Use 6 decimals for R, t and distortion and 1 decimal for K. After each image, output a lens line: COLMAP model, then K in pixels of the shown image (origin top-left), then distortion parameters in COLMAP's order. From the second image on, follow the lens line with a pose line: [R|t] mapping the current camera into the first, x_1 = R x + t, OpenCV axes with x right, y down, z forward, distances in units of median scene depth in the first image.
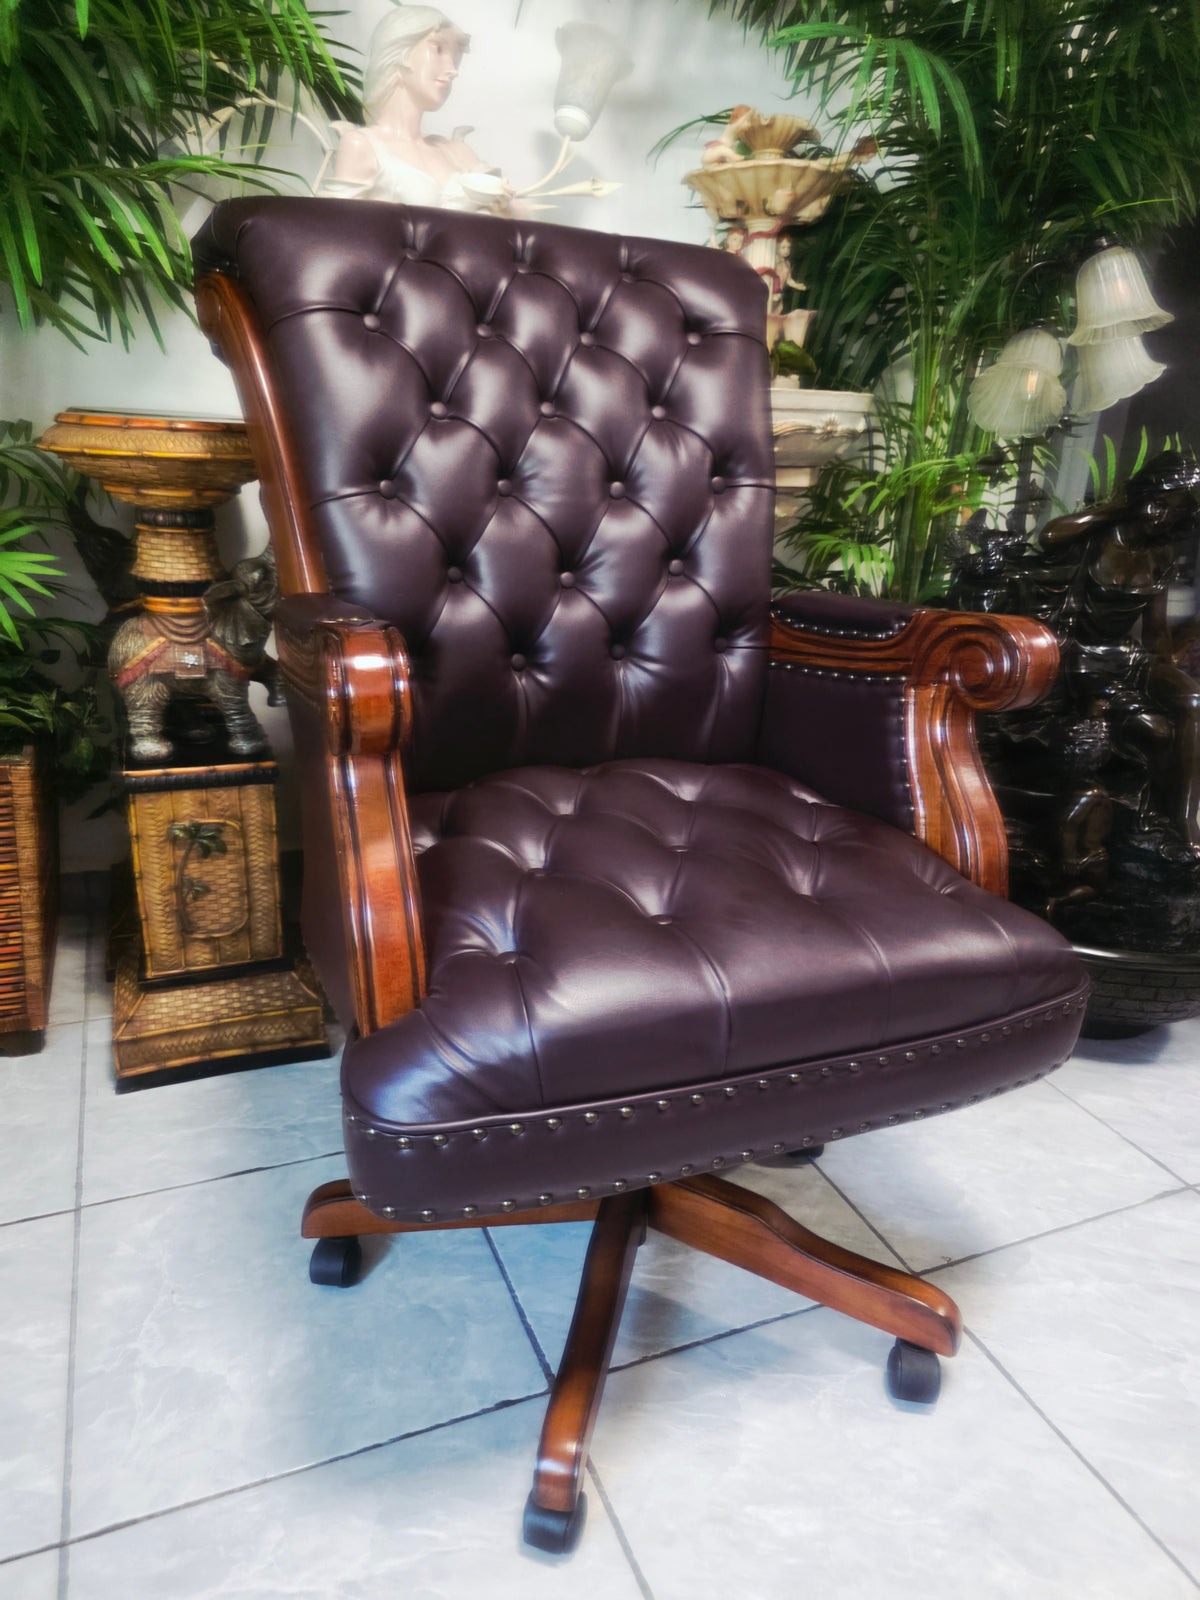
lens RADIAL K [[1092.1, 0, 606.9], [0, 1092.1, 798.6], [0, 0, 1]] dist [0.036362, -0.037449]
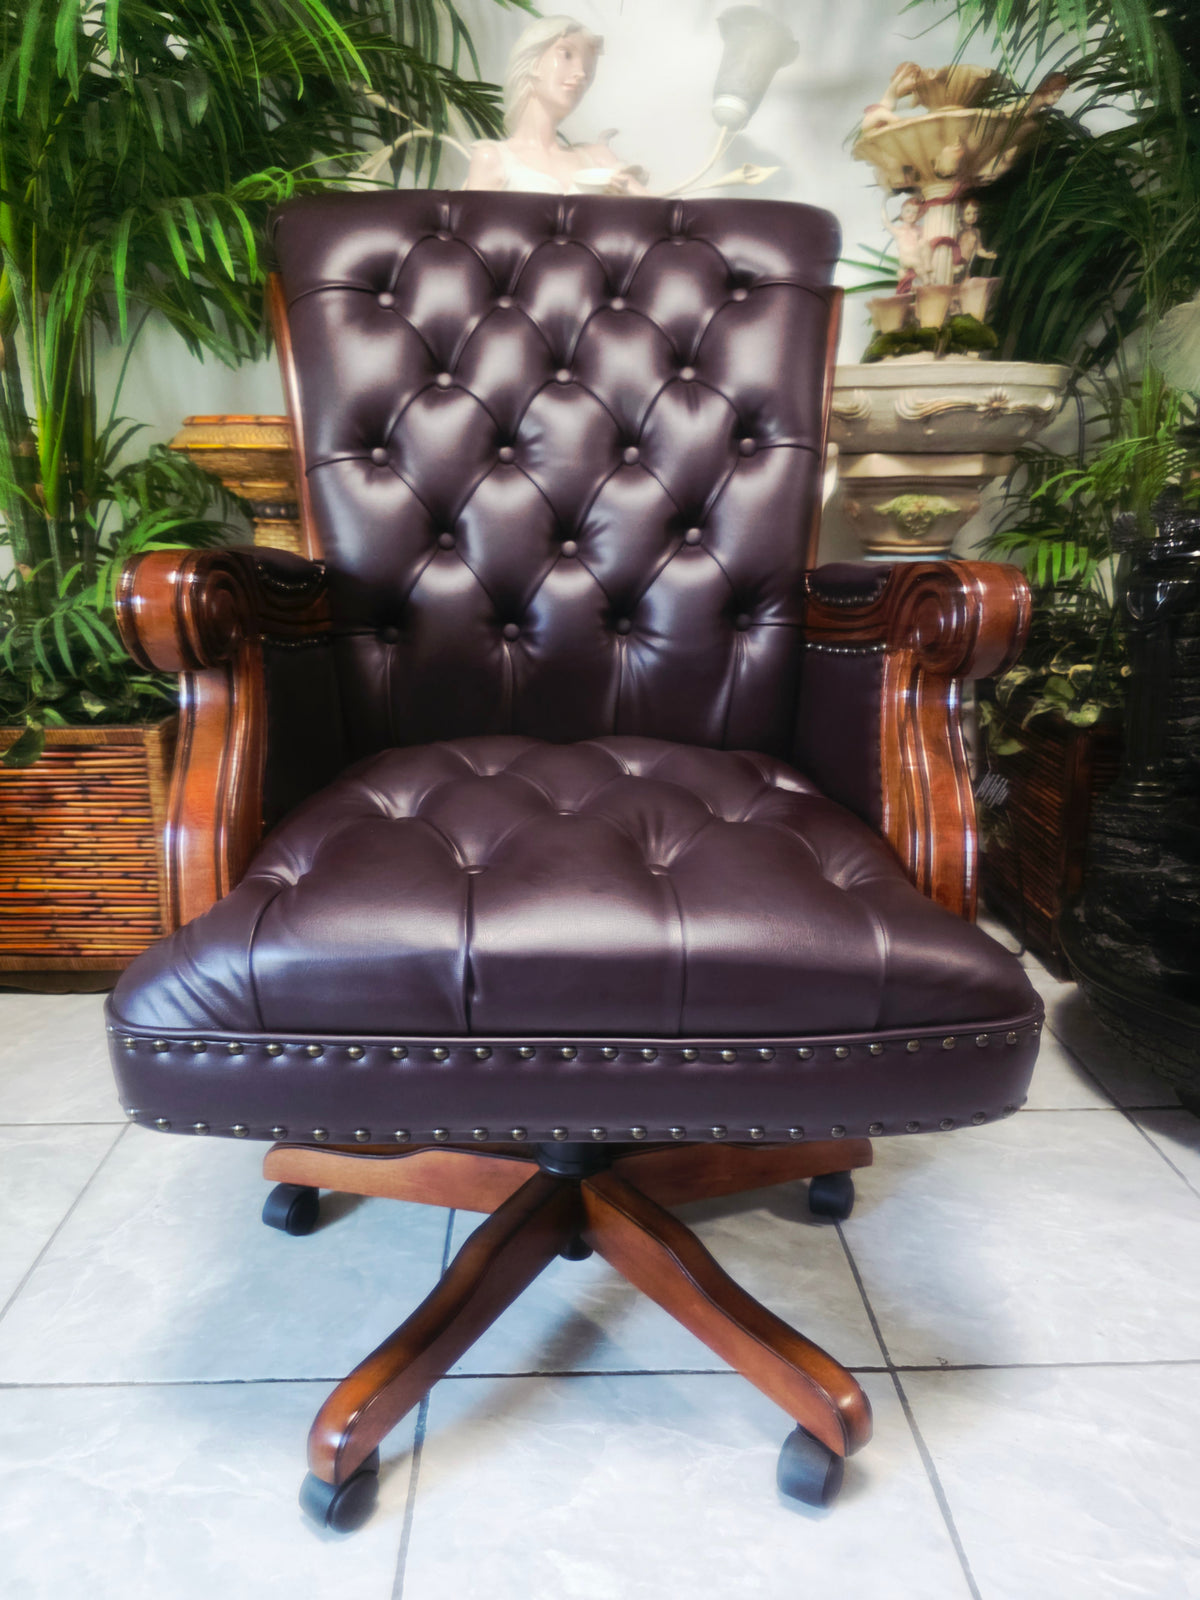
lens RADIAL K [[1092.1, 0, 587.7], [0, 1092.1, 817.8], [0, 0, 1]] dist [0.036362, -0.037449]
pose [[0.930039, 0.067893, -0.361134, 0.309201], [-0.083782, 0.996076, -0.028506, 0.055805], [0.357782, 0.056768, 0.932078, 0.107457]]
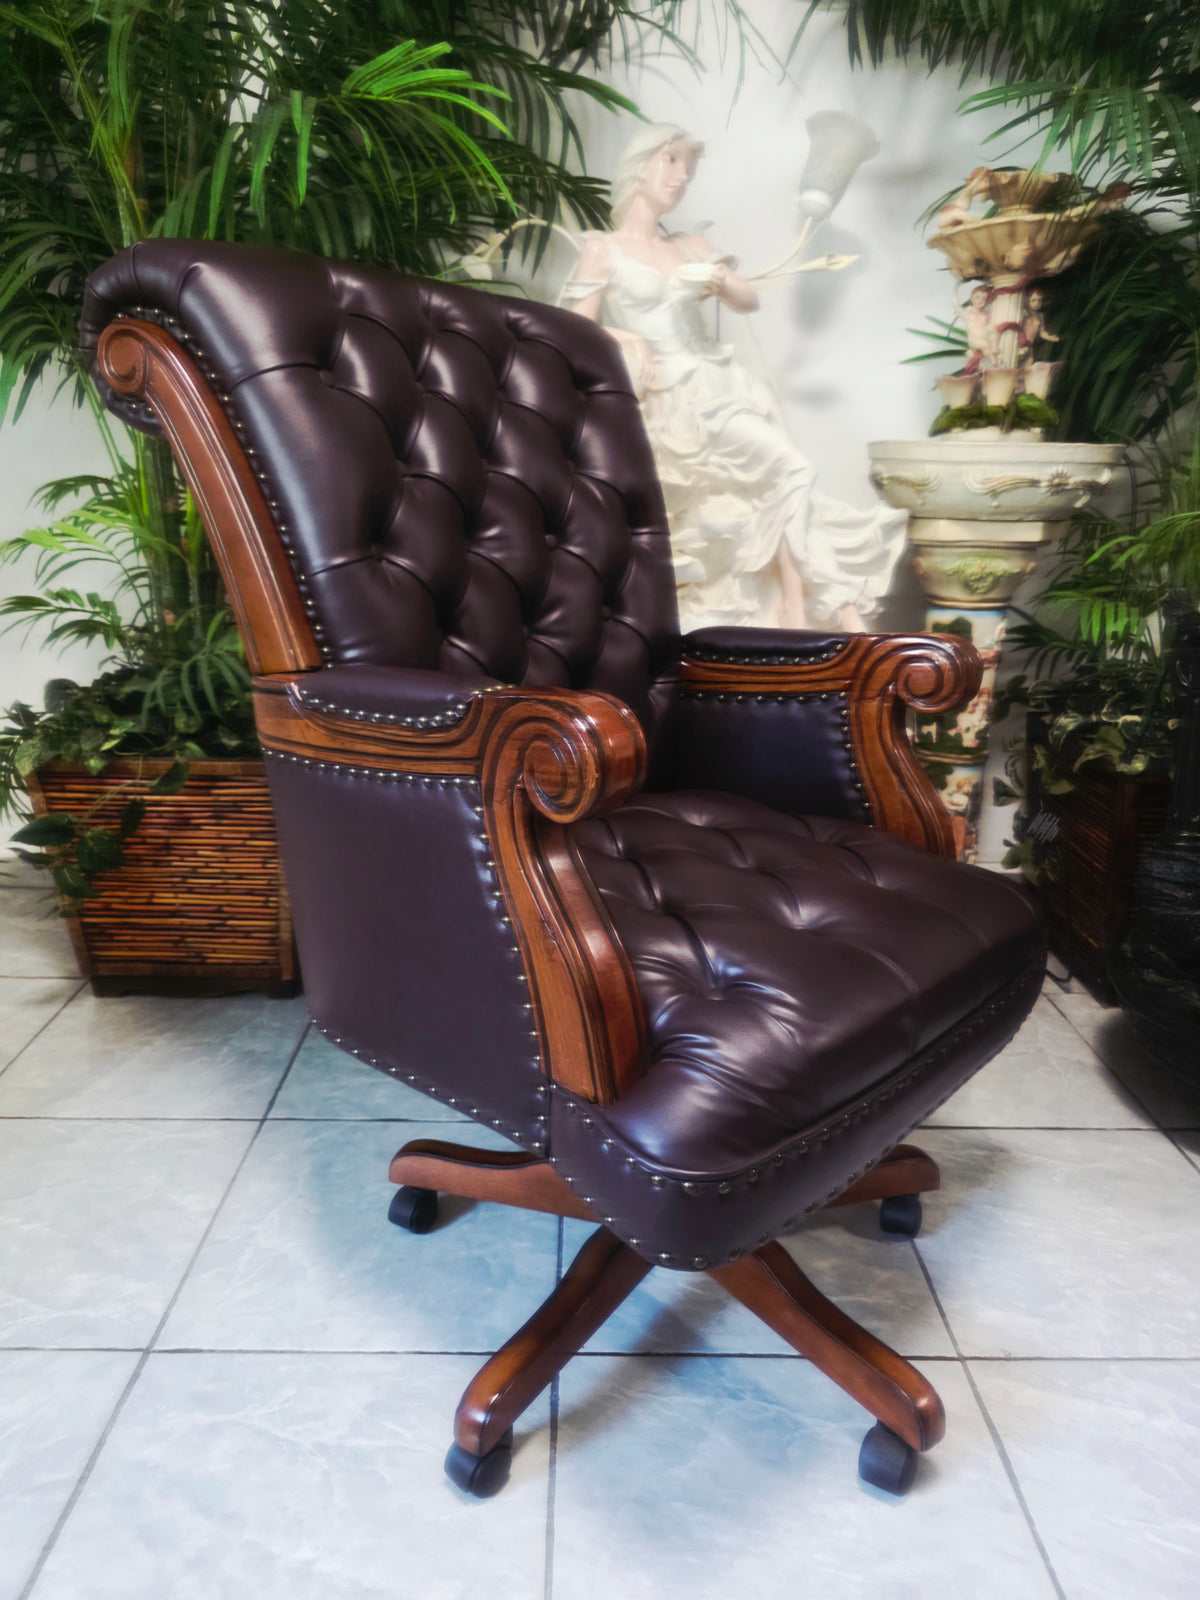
lens RADIAL K [[1092.1, 0, 593.2], [0, 1092.1, 805.5], [0, 0, 1]] dist [0.036362, -0.037449]
pose [[0.922225, 0.084711, -0.377260, 0.278406], [-0.103875, 0.994116, -0.030704, 0.020026], [0.372440, 0.067504, 0.925598, -0.026473]]
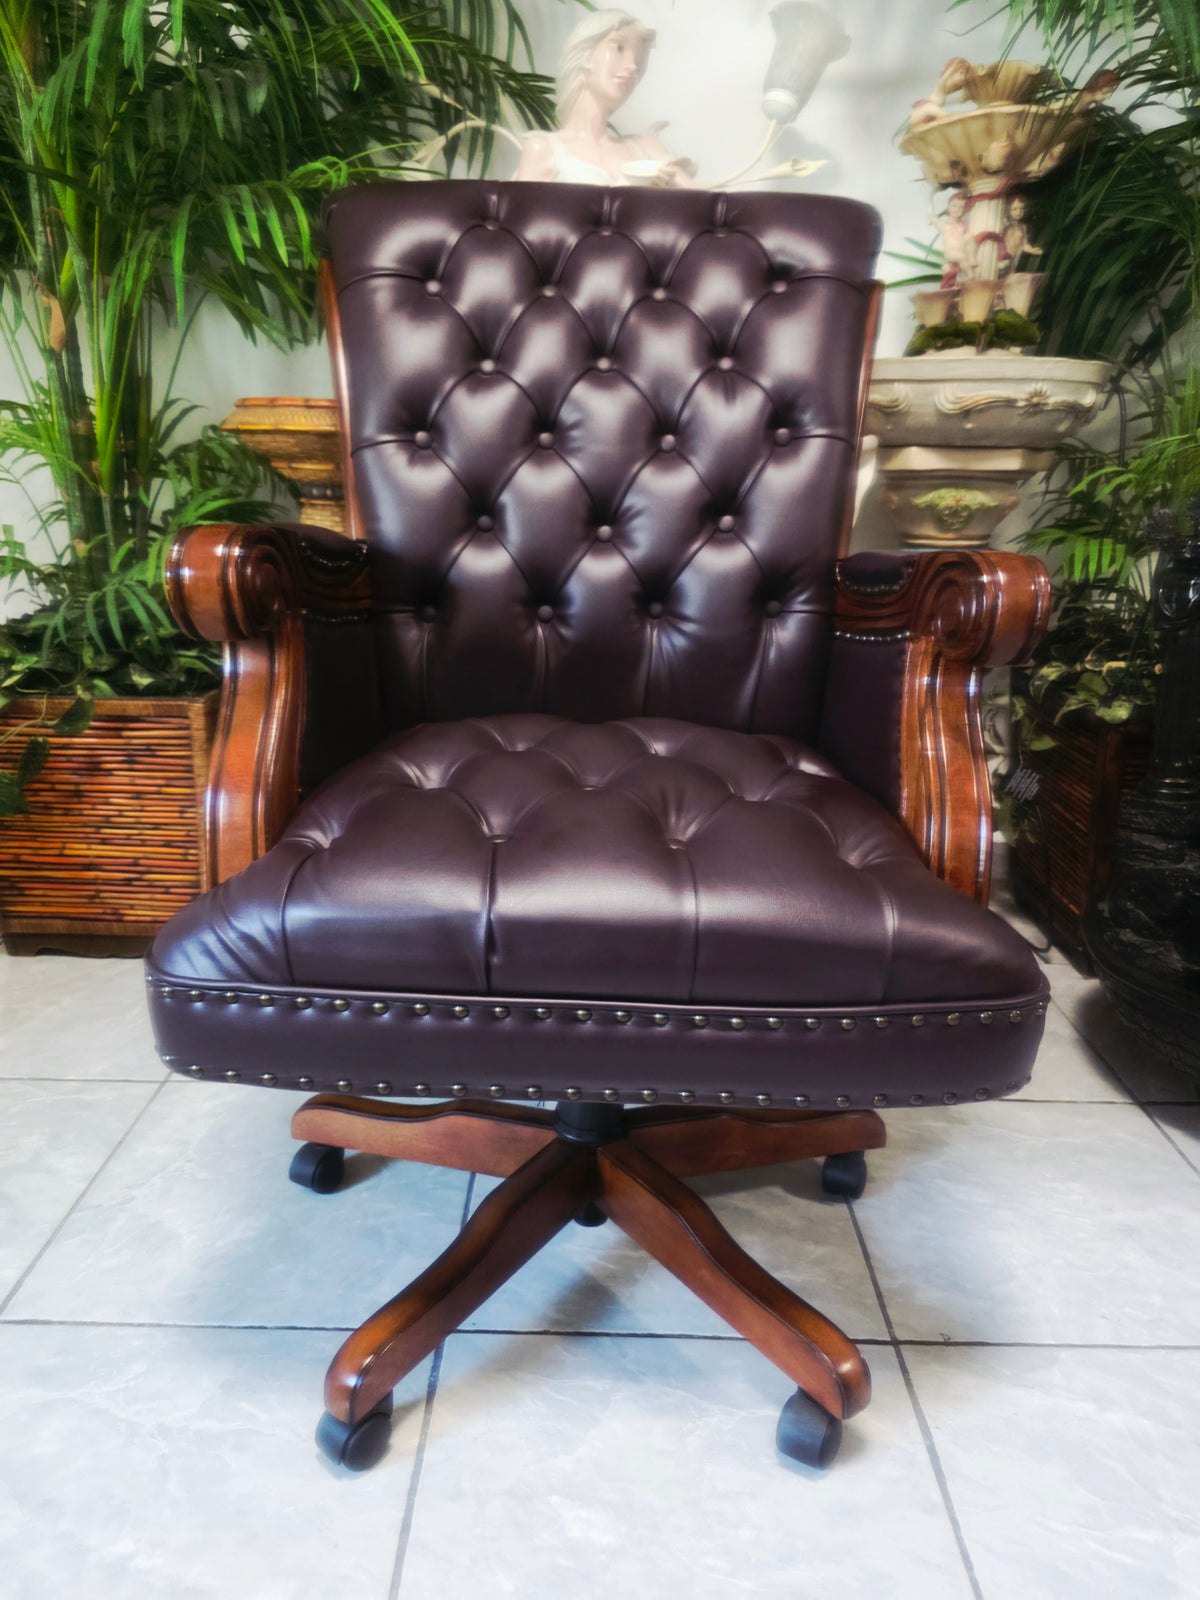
lens RADIAL K [[1092.1, 0, 596.1], [0, 1092.1, 815.3], [0, 0, 1]] dist [0.036362, -0.037449]
pose [[0.916929, 0.096114, -0.387303, 0.327261], [-0.112837, 0.993400, -0.020614, 0.065951], [0.382765, 0.062604, 0.921722, 0.092704]]
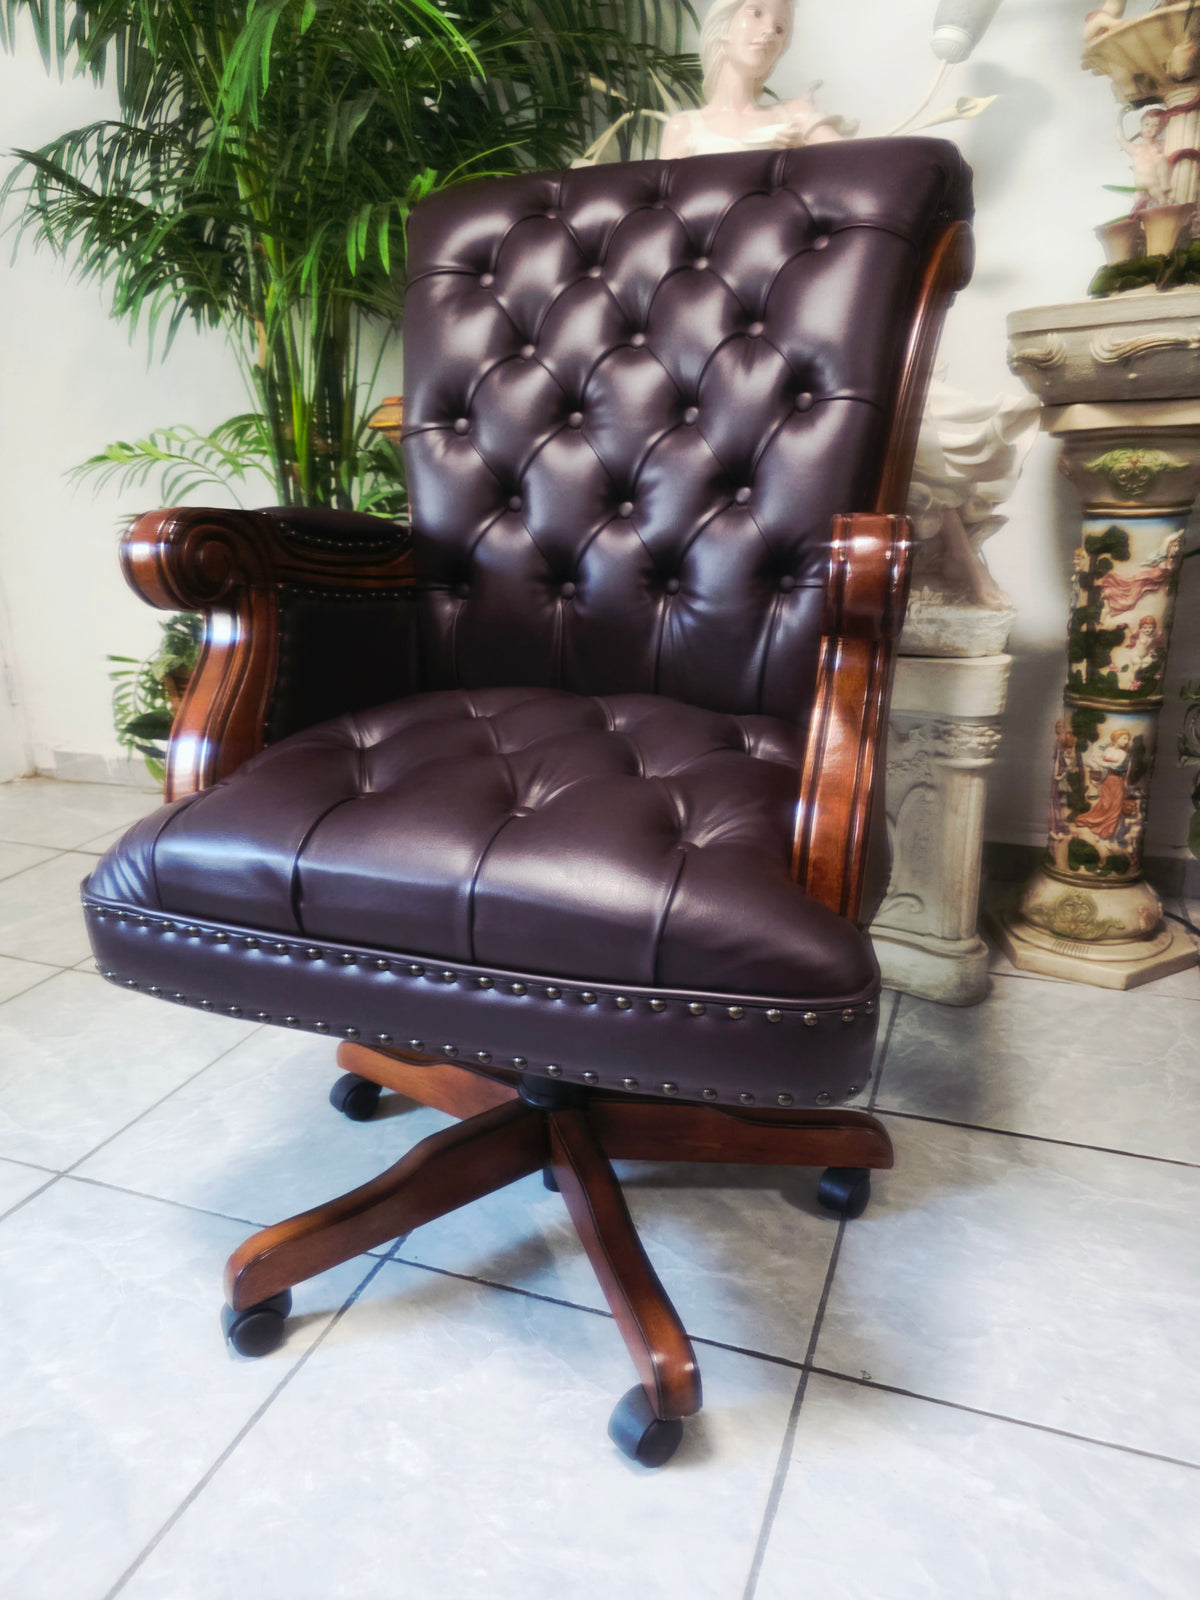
lens RADIAL K [[1092.1, 0, 604.5], [0, 1092.1, 810.1], [0, 0, 1]] dist [0.036362, -0.037449]
pose [[0.721677, 0.150521, -0.675666, 0.593708], [-0.174606, 0.984094, 0.032734, 0.033970], [0.669847, 0.094352, 0.736480, 0.255117]]
